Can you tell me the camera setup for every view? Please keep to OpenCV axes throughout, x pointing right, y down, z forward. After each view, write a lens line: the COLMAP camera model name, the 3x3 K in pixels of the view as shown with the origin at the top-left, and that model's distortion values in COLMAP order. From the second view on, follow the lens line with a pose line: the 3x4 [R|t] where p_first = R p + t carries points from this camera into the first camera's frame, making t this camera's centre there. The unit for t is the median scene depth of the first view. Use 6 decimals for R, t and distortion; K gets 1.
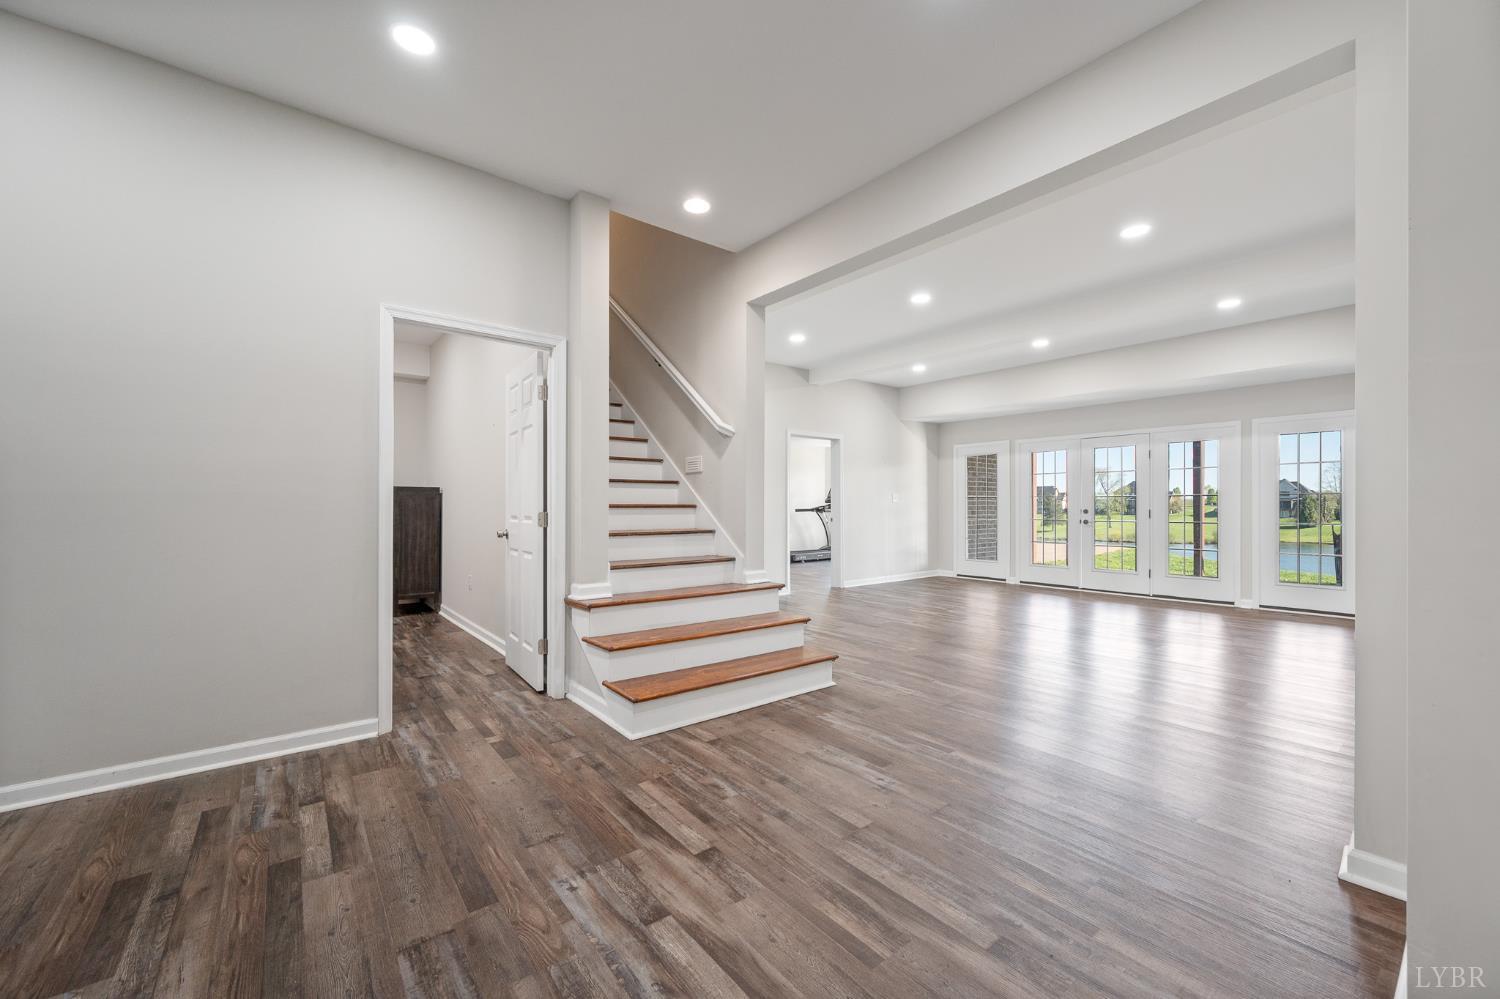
lens RADIAL K [[594.9, 0, 747.3], [0, 594.9, 515.5], [0, 0, 1]] dist [-0.004085, 0.000576]
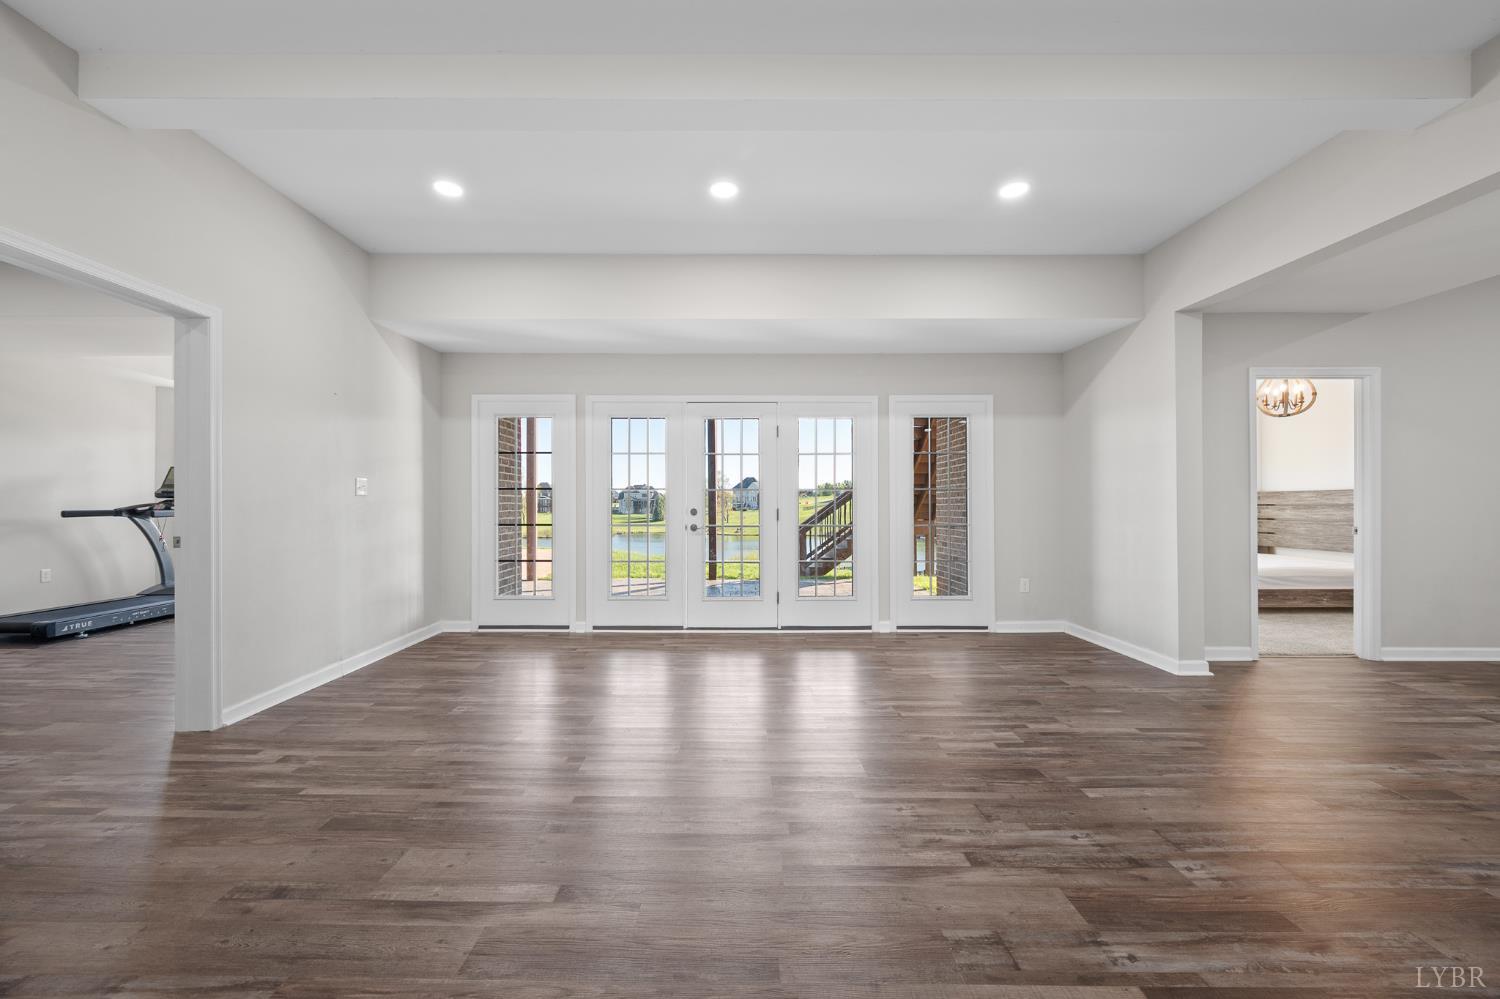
lens RADIAL K [[594.9, 0, 732.2], [0, 594.9, 504.6], [0, 0, 1]] dist [-0.004085, 0.000576]
pose [[0.624242, 0.001335, 0.781230, 0.229480], [0.012375, 0.999856, -0.011597, -0.021159], [-0.781133, 0.016907, 0.624136, 1.657152]]
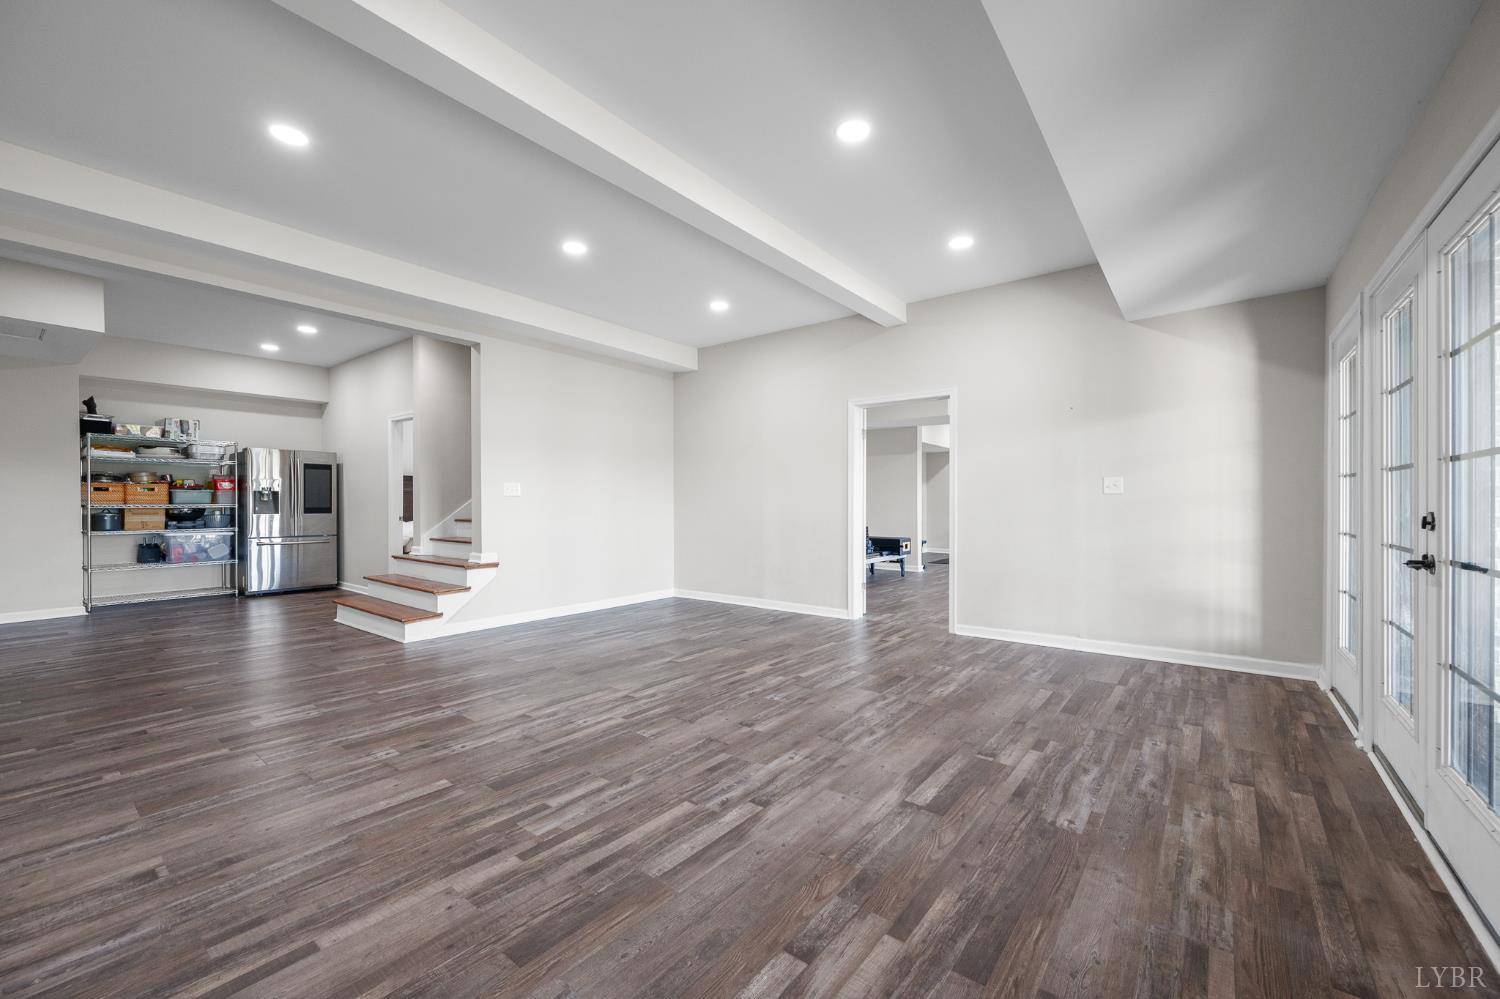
lens RADIAL K [[594.9, 0, 752.9], [0, 594.9, 500.8], [0, 0, 1]] dist [-0.004085, 0.000576]
pose [[0.249970, -0.003573, -0.968247, 2.218298], [-0.014576, 0.999866, -0.007453, -0.027674], [0.968144, 0.015976, 0.249884, 2.017533]]
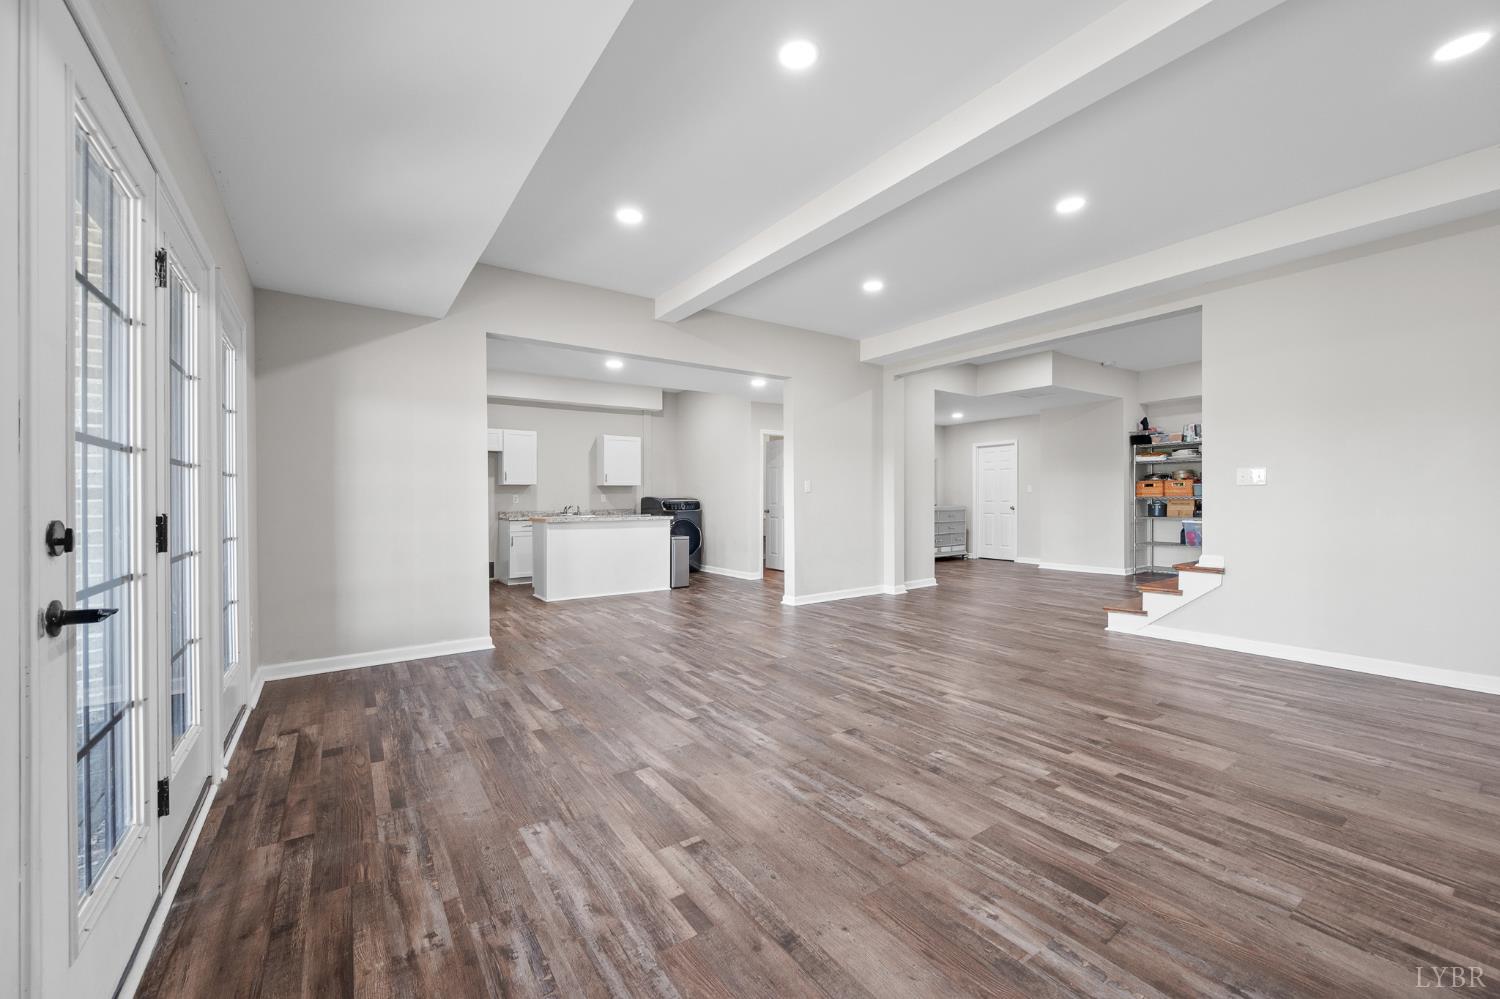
lens RADIAL K [[594.9, 0, 752.2], [0, 594.9, 492.1], [0, 0, 1]] dist [-0.004085, 0.000576]
pose [[-0.998809, 0.009515, 0.047858, 1.234596], [0.009675, 0.999948, 0.003114, -0.047818], [-0.047826, 0.003573, -0.998849, 3.384393]]
